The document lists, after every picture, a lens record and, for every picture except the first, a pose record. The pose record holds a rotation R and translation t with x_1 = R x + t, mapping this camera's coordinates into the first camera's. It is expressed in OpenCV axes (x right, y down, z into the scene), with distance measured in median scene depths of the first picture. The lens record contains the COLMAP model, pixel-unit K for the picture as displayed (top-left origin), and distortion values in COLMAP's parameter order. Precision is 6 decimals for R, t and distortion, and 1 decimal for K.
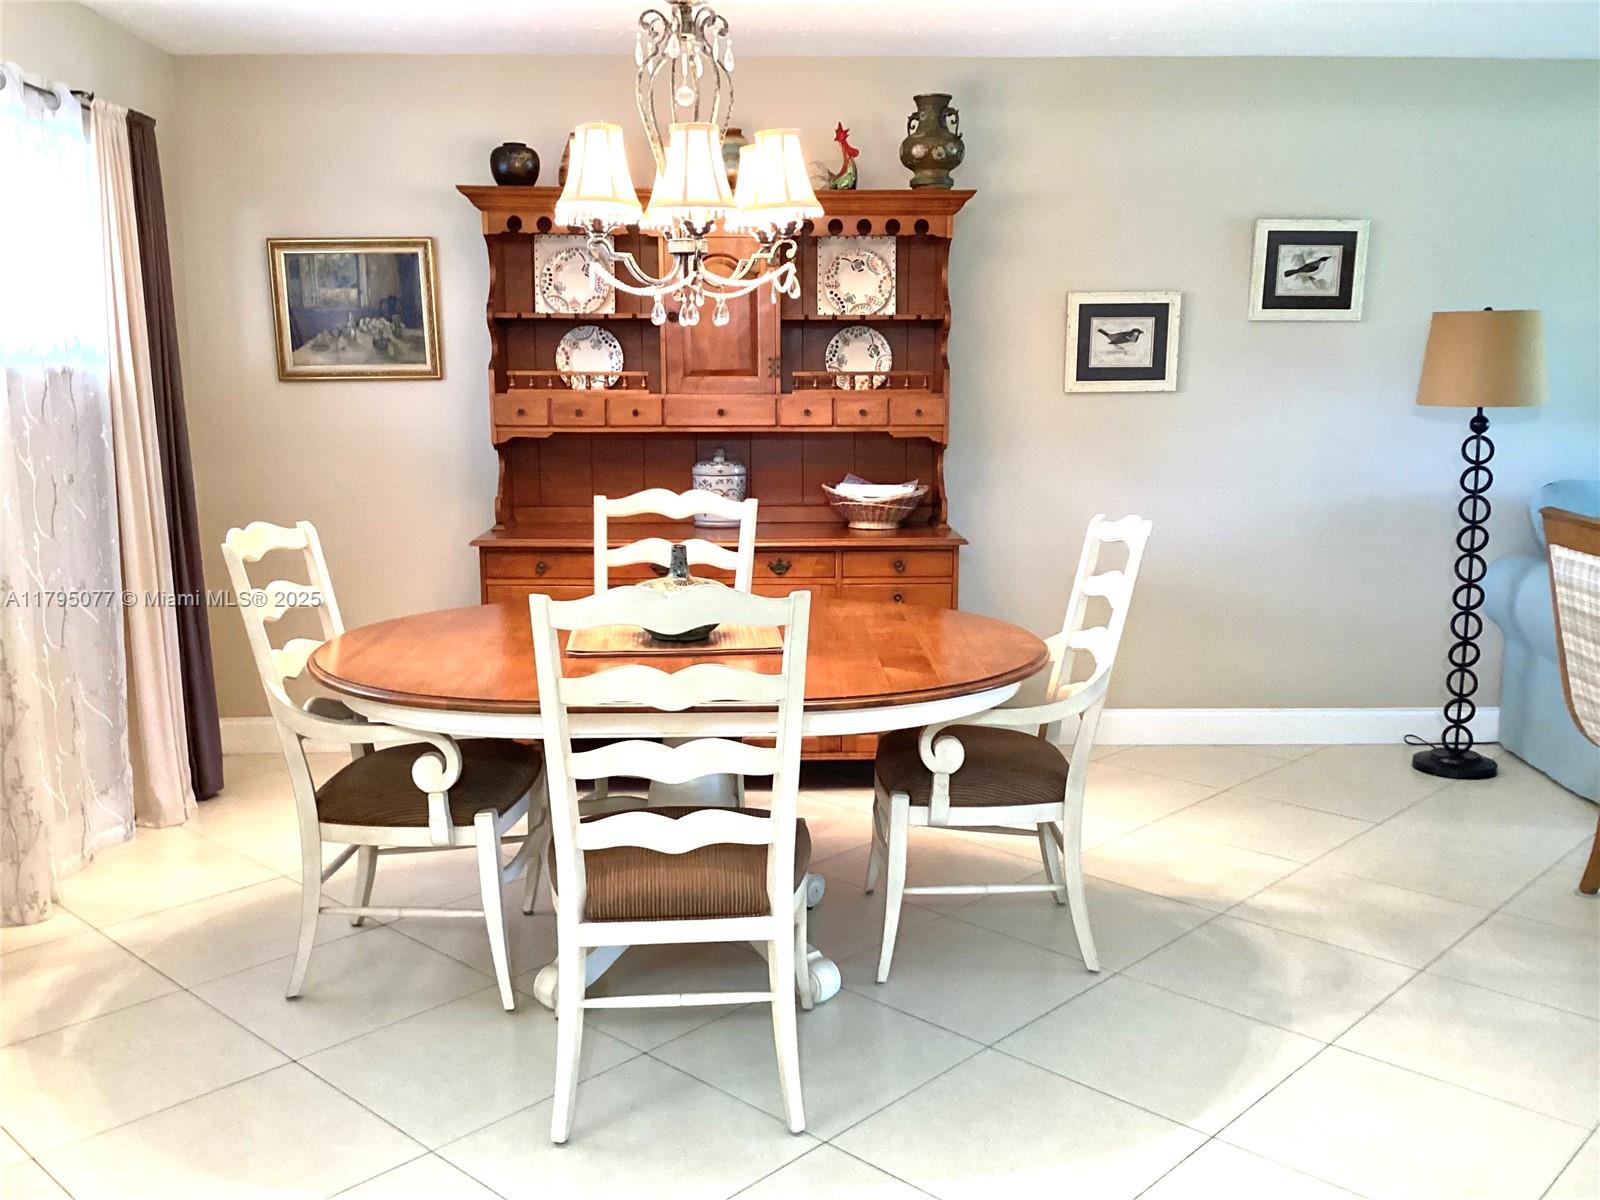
lens RADIAL K [[1282.2, 0, 800.0], [0, 1282.2, 600.0], [0, 0, 1]] dist [0.009924, -0.115533]
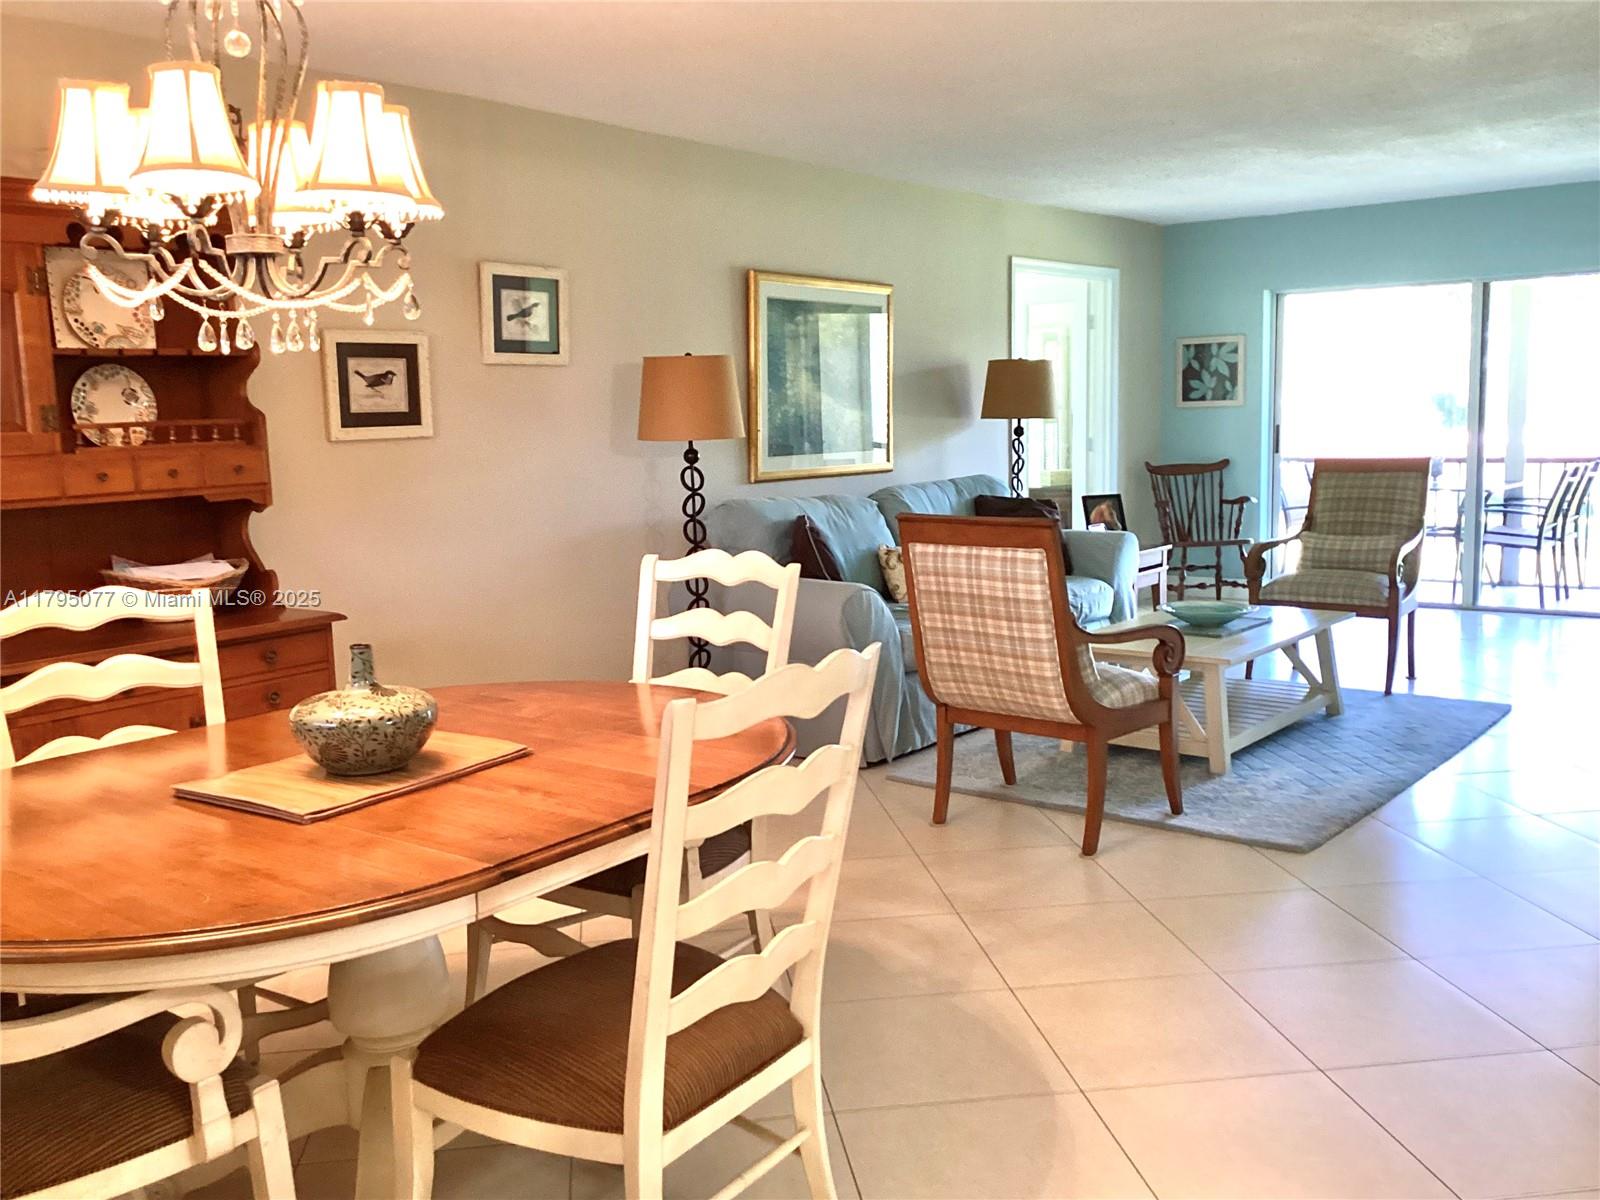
lens RADIAL K [[1282.2, 0, 800.0], [0, 1282.2, 600.0], [0, 0, 1]] dist [0.009924, -0.115533]
pose [[0.625083, -0.124634, 0.770544, -0.290394], [0.154623, 0.987379, 0.034274, -0.034056], [-0.765090, 0.097720, 0.636465, 0.201327]]
